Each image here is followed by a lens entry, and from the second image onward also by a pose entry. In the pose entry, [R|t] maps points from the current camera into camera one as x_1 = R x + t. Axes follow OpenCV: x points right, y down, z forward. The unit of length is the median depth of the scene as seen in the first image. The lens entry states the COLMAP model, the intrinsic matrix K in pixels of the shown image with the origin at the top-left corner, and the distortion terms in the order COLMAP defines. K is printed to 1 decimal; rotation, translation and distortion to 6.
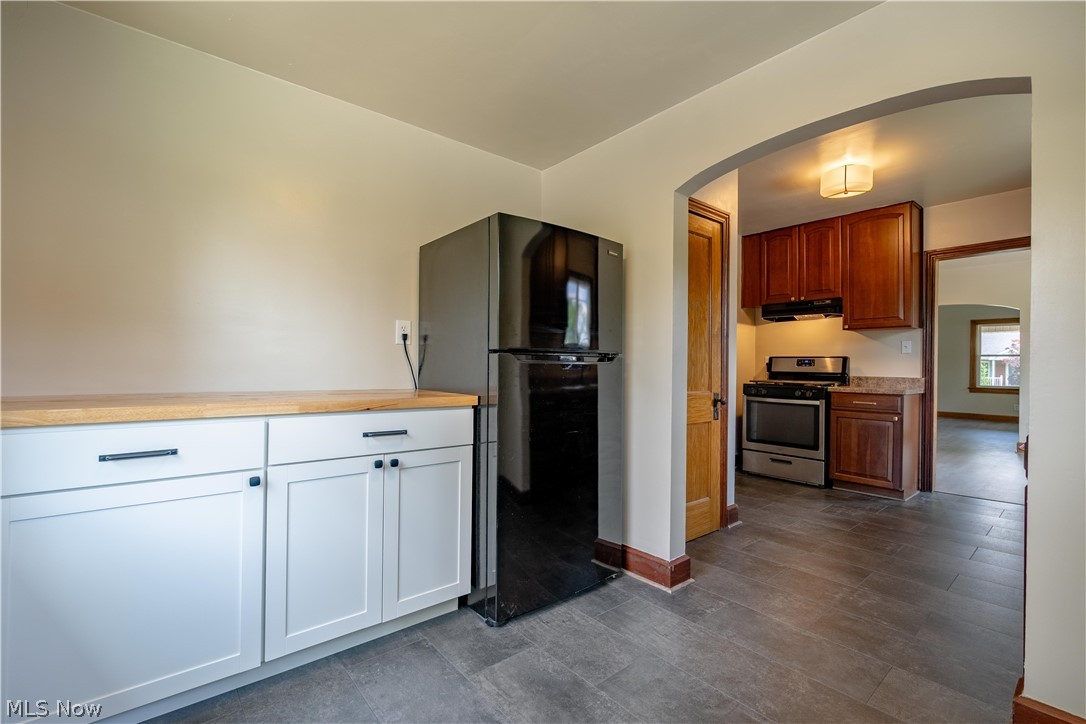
lens RADIAL K [[471.3, 0, 541.4], [0, 471.3, 364.3], [0, 0, 1]] dist [-0.002307, -0.000285]
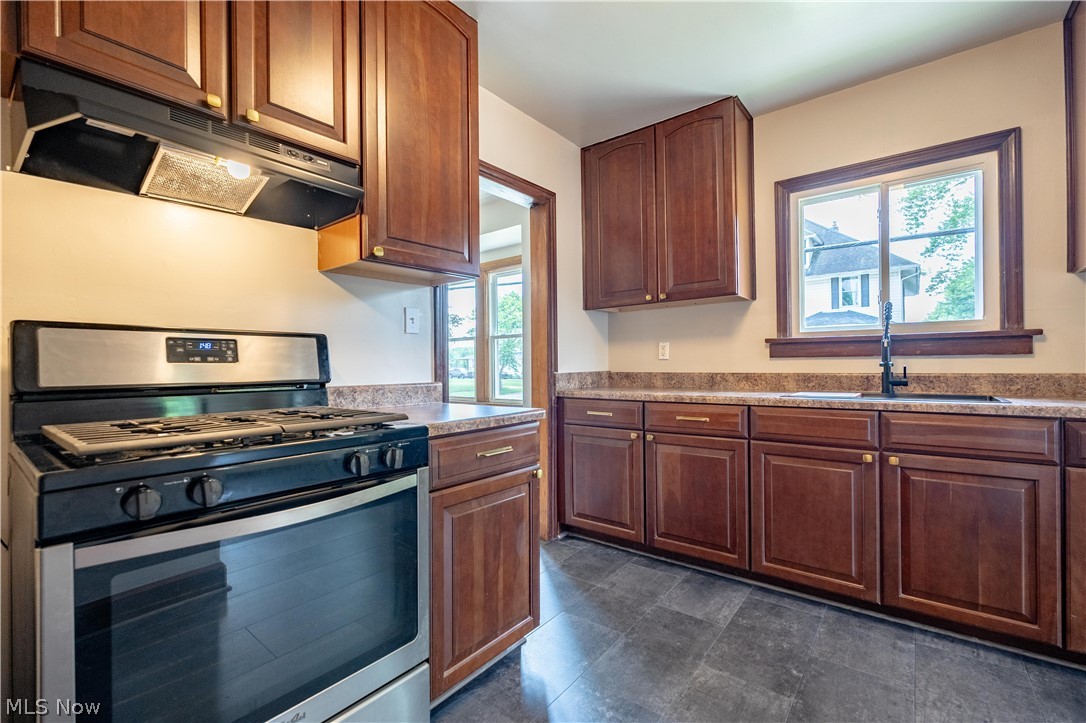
lens RADIAL K [[471.3, 0, 541.4], [0, 471.3, 363.8], [0, 0, 1]] dist [-0.002307, -0.000285]
pose [[-0.210668, -0.002207, 0.977555, 0.258217], [0.012325, 0.999912, 0.004914, 0.006756], [-0.977480, 0.013083, -0.210622, 0.916592]]
